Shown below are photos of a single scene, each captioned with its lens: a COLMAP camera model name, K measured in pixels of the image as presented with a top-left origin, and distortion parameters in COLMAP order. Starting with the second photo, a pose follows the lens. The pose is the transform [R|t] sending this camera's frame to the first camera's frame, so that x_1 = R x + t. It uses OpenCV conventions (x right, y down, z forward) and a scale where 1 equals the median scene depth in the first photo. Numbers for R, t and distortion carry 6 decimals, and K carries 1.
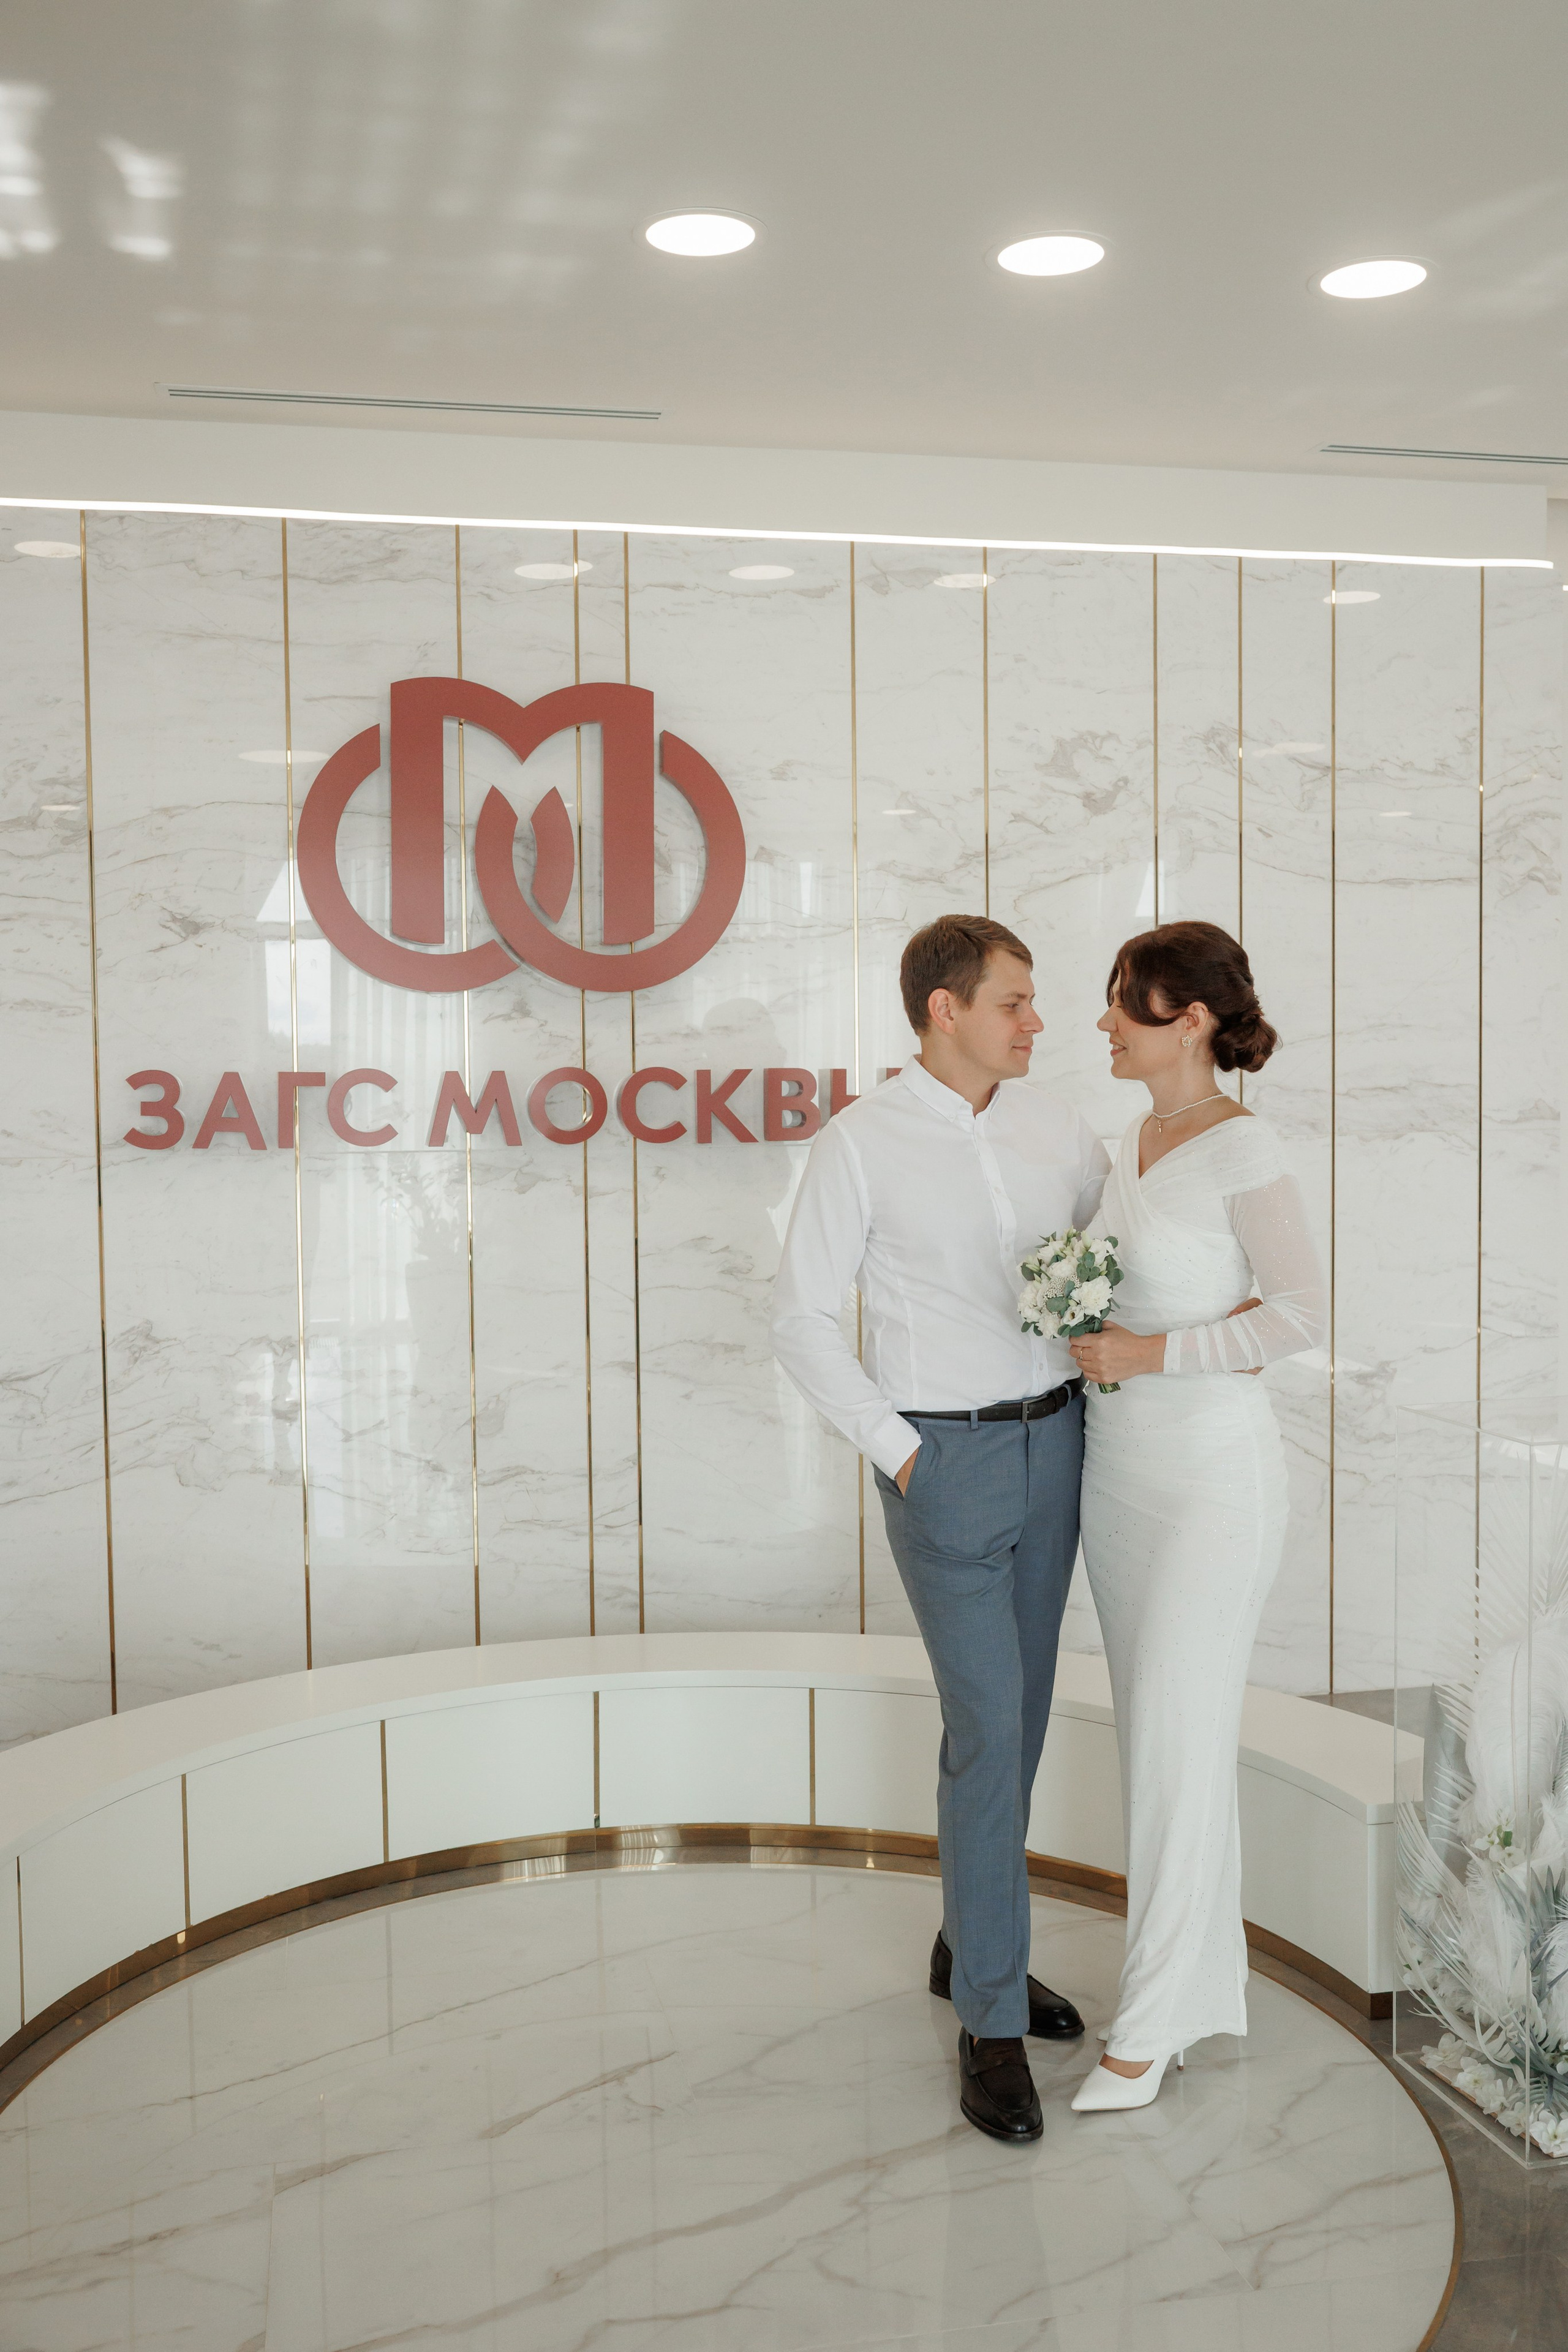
lens RADIAL K [[2192.2, 0, 781.6], [0, 2192.2, 1176.7], [0, 0, 1]] dist [-0.037530, 0.076614]
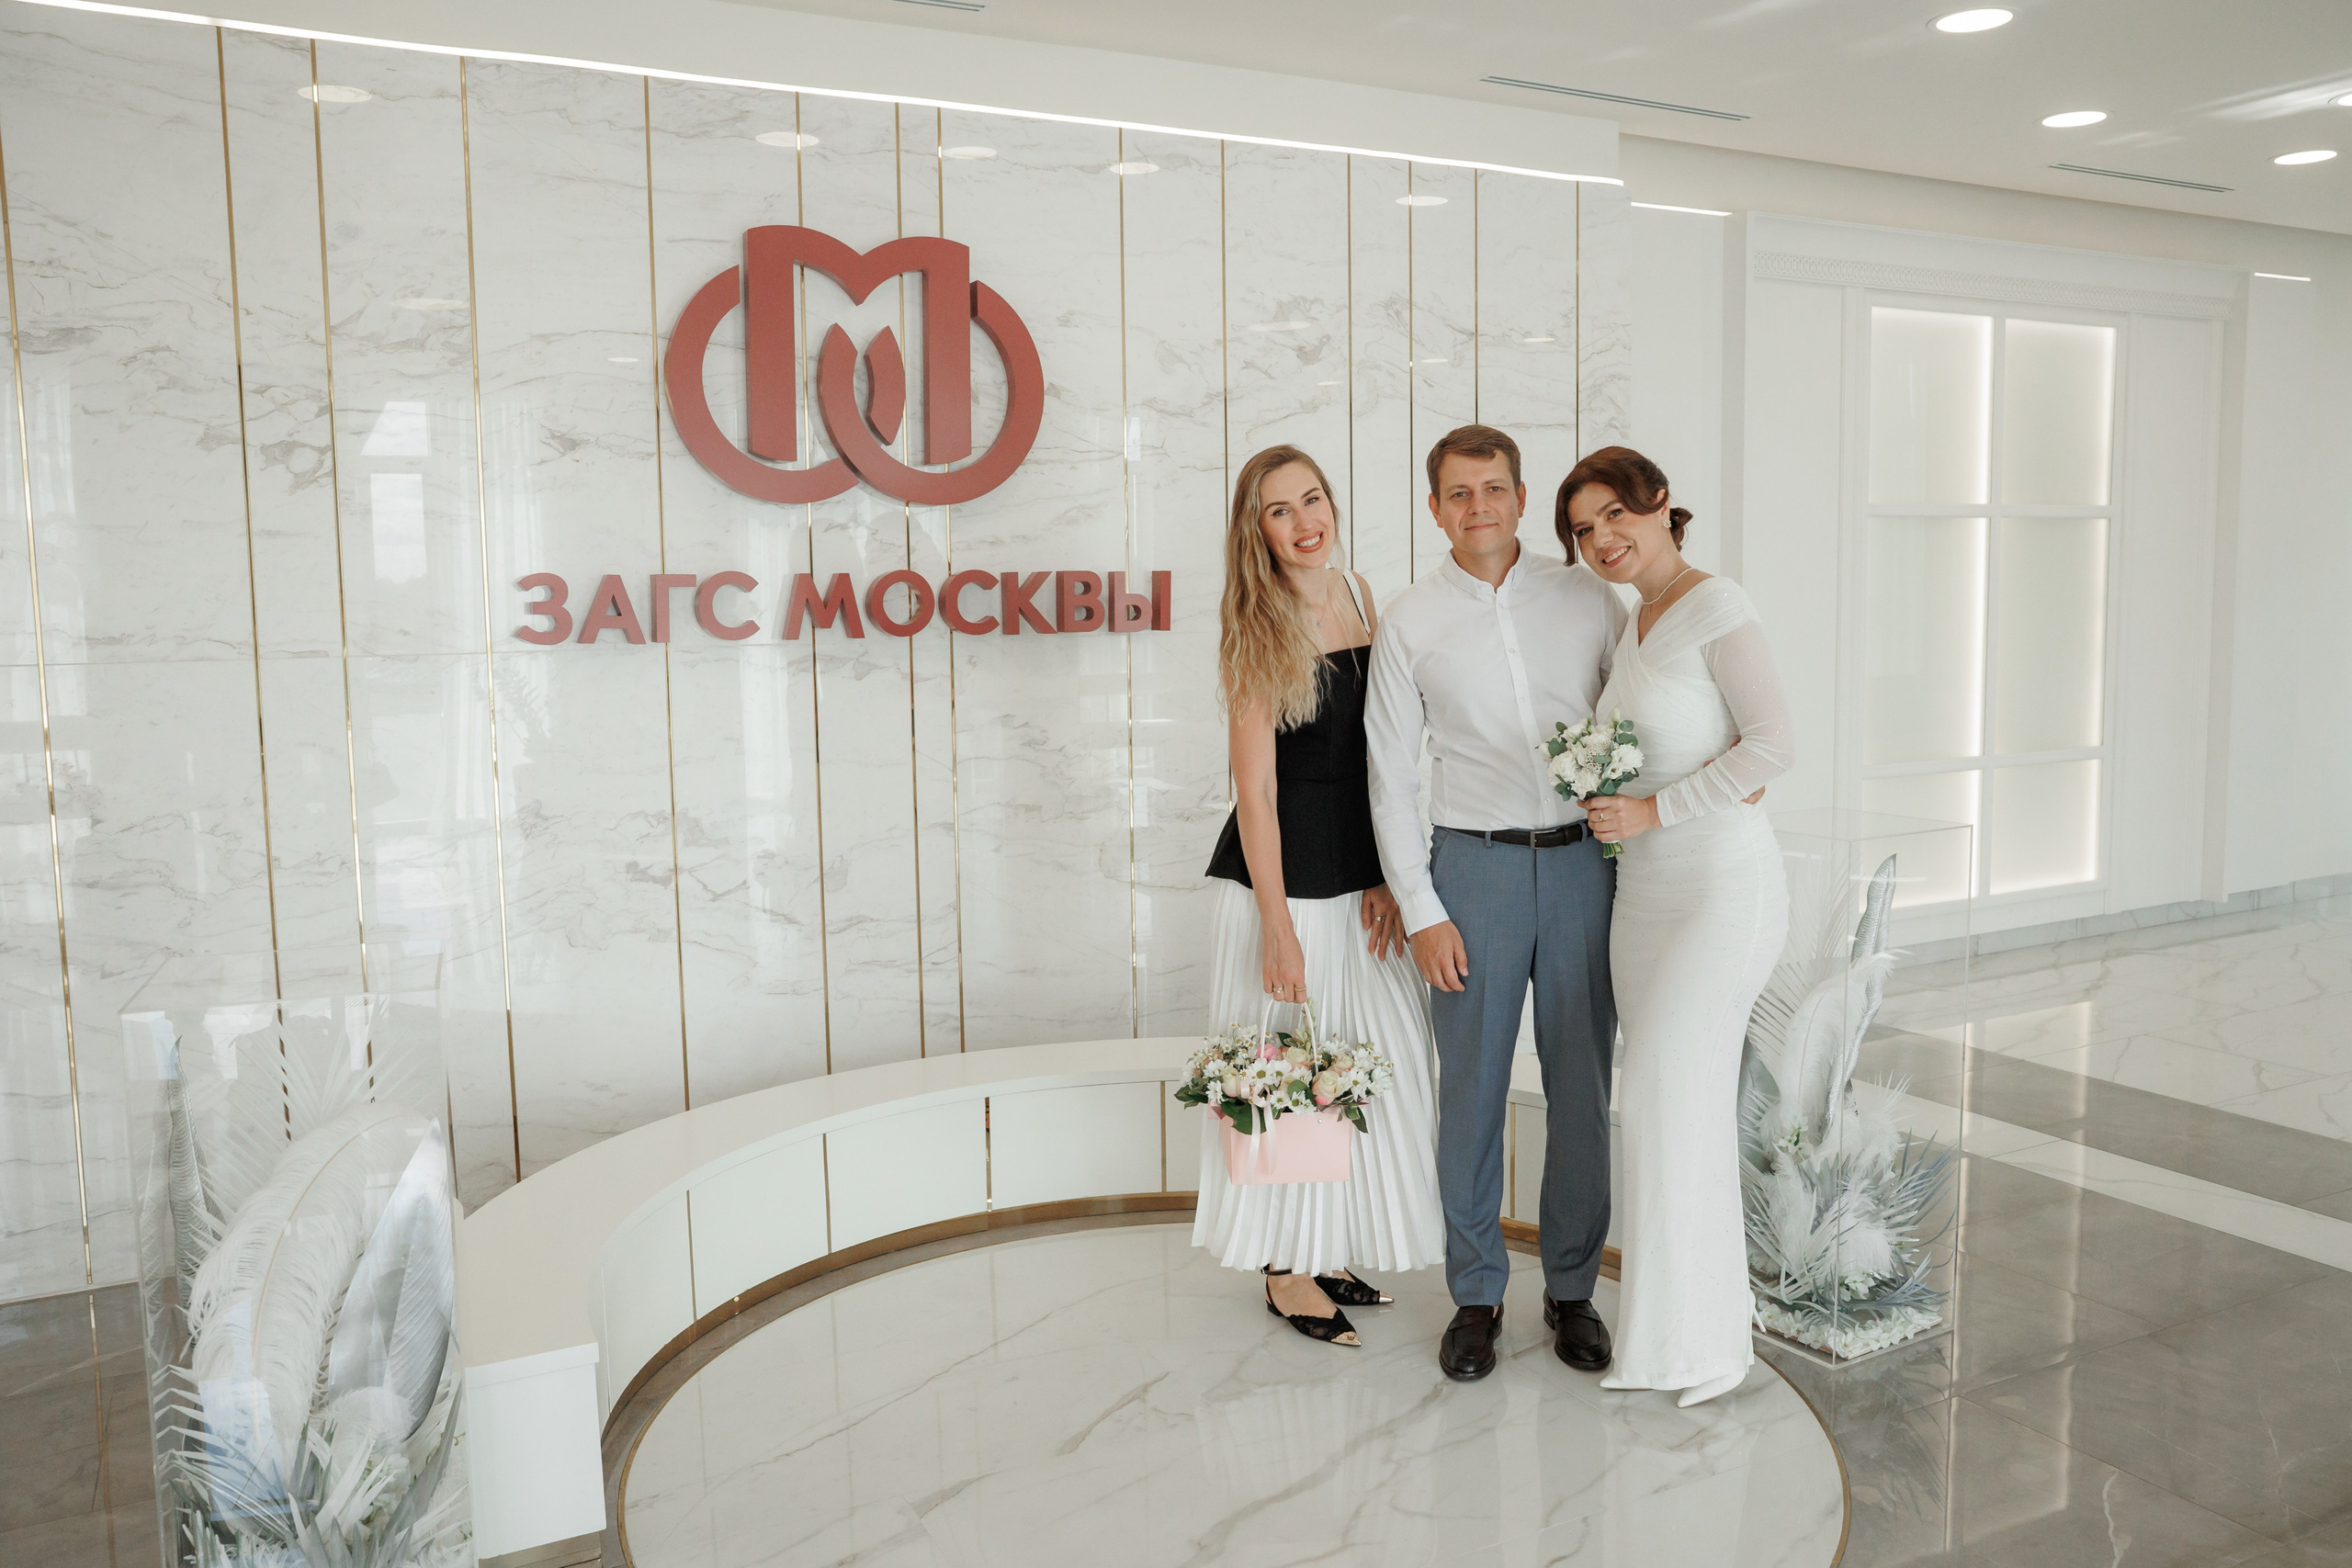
lens RADIAL K [[1828.4, 0, 1193.6], [0, 1828.4, 779.3], [0, 0, 1]] dist [-0.097811, 0.095644]
pose [[0.962894, -0.030743, 0.268125, -0.211734], [0.017093, 0.998443, 0.053099, 0.012135], [-0.269340, -0.046545, 0.961920, 0.028215]]
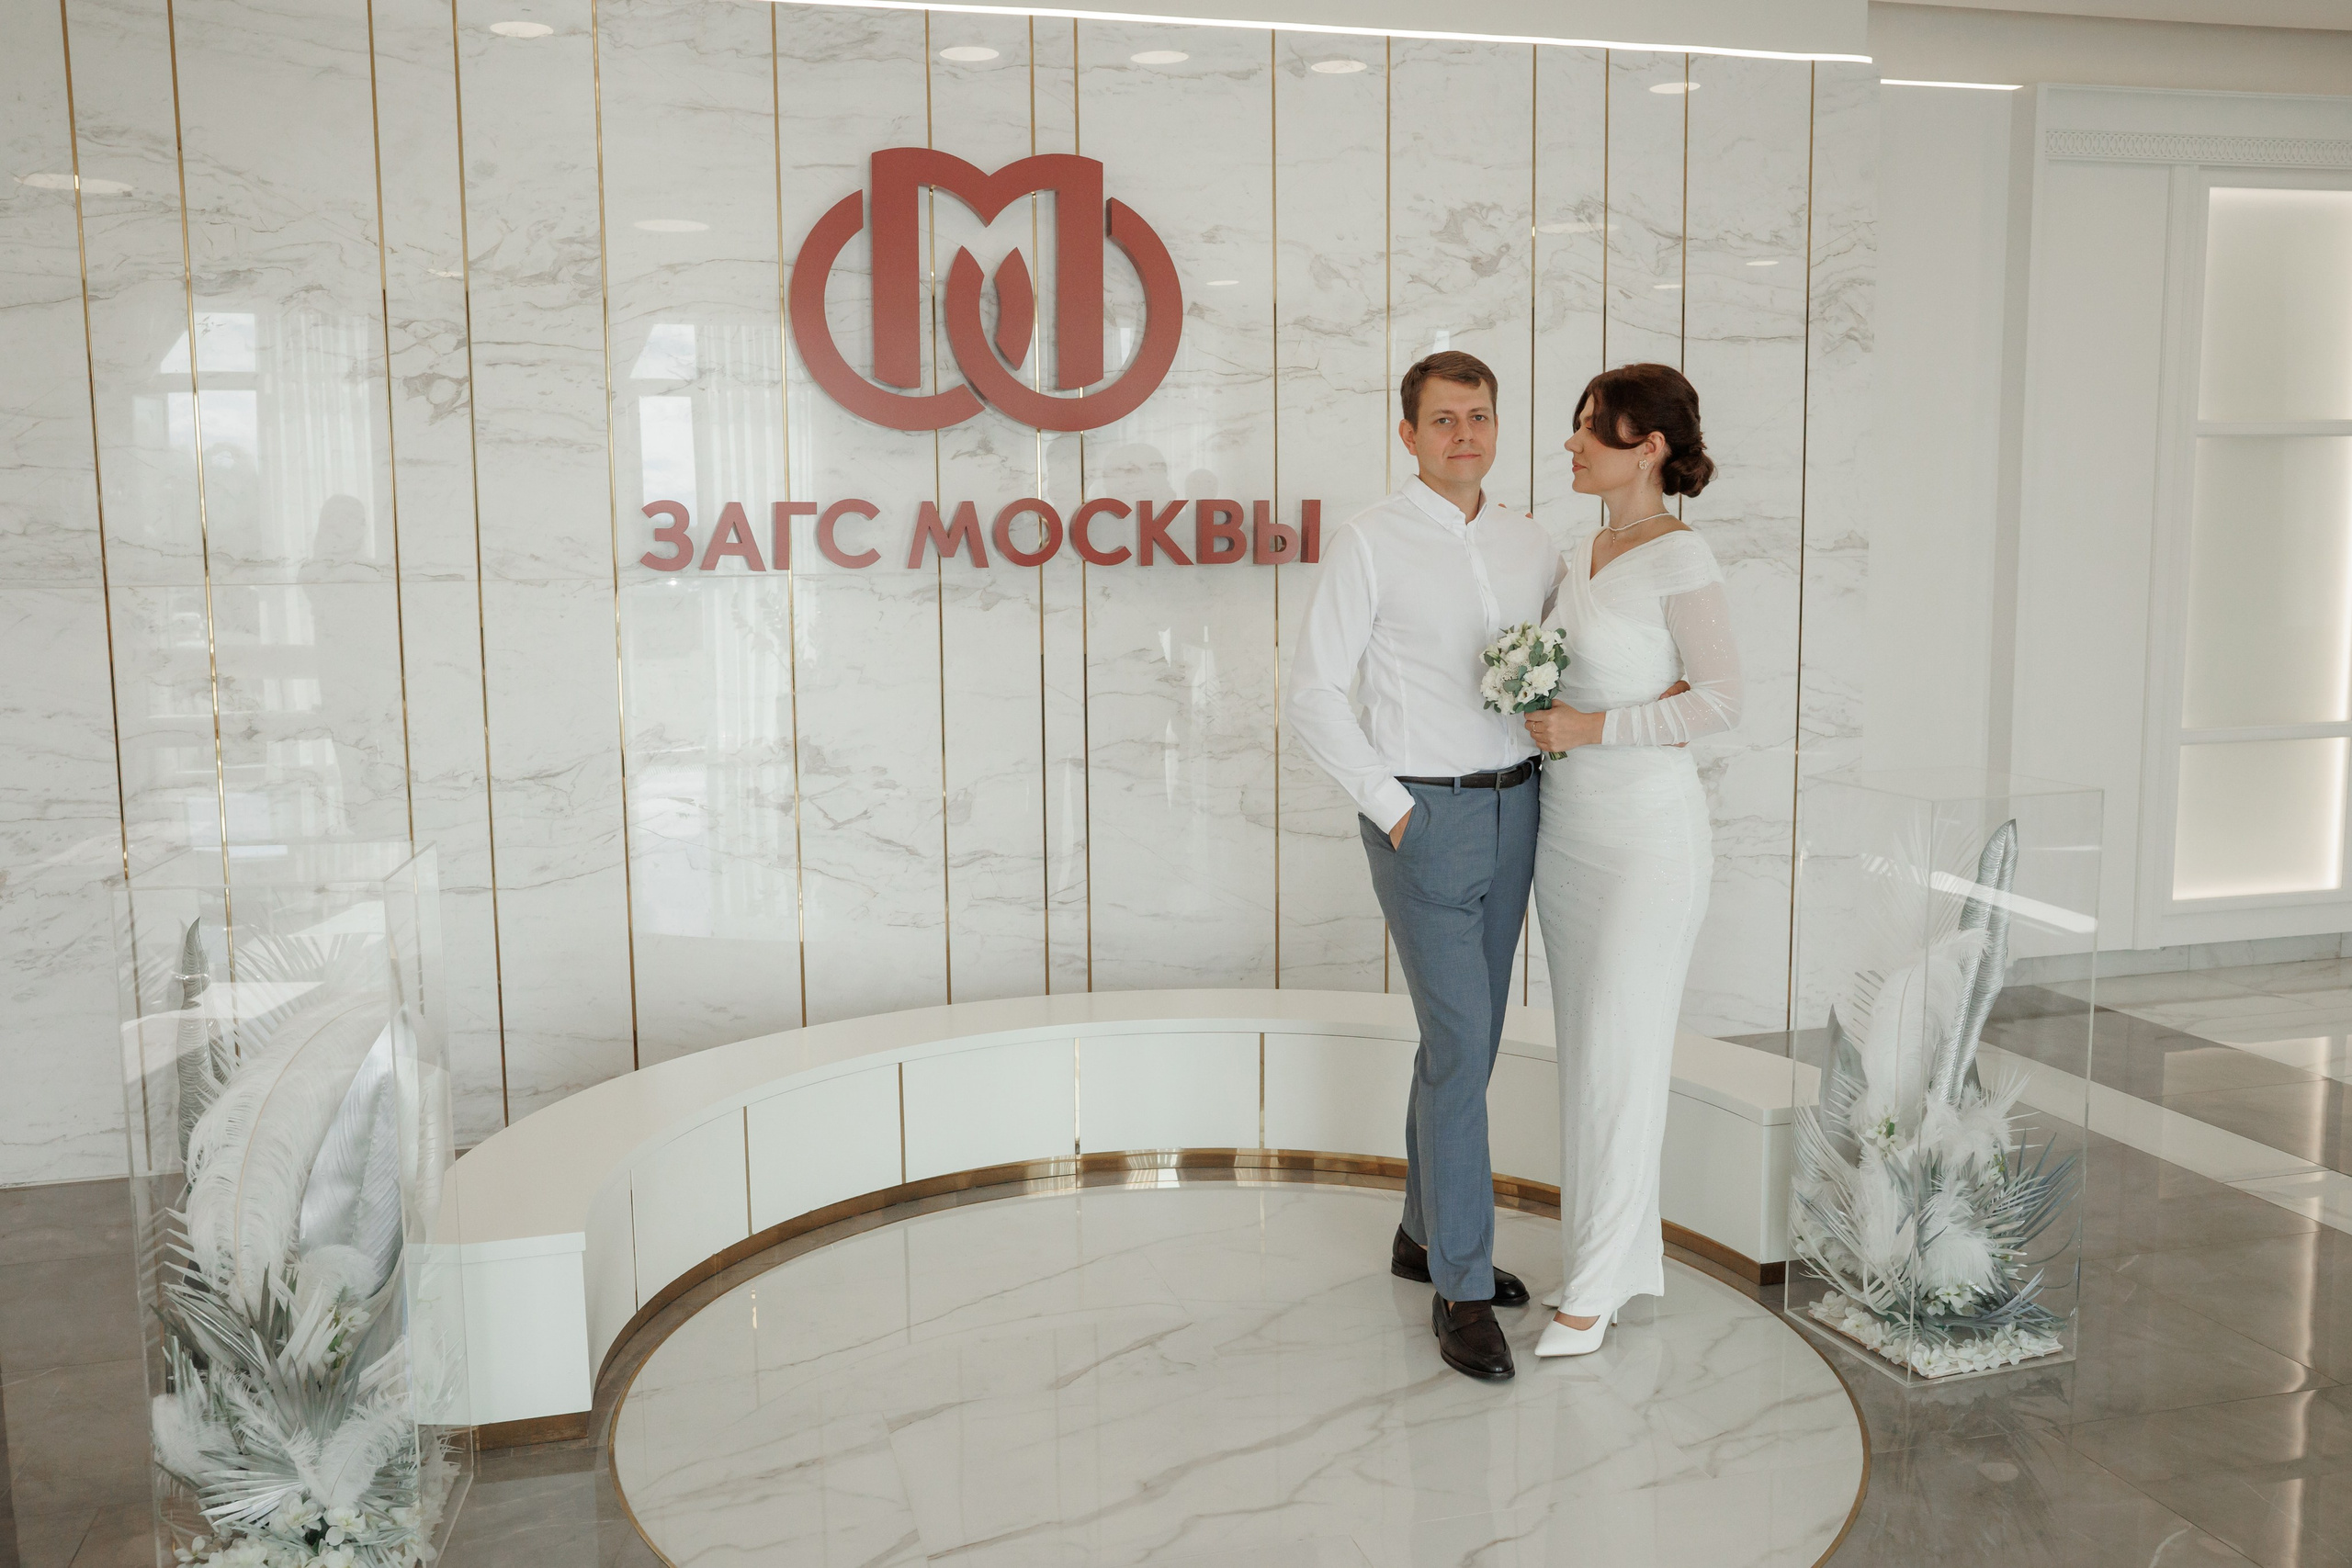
lens RADIAL K [[2007.7, 0, 1147.4], [0, 2007.7, 764.5], [0, 0, 1]] dist [-0.069560, 0.087298]
pose [[0.998666, -0.006446, 0.051222, -0.090528], [0.002895, 0.997605, 0.069106, 0.015996], [-0.051545, -0.068865, 0.996293, -0.043751]]
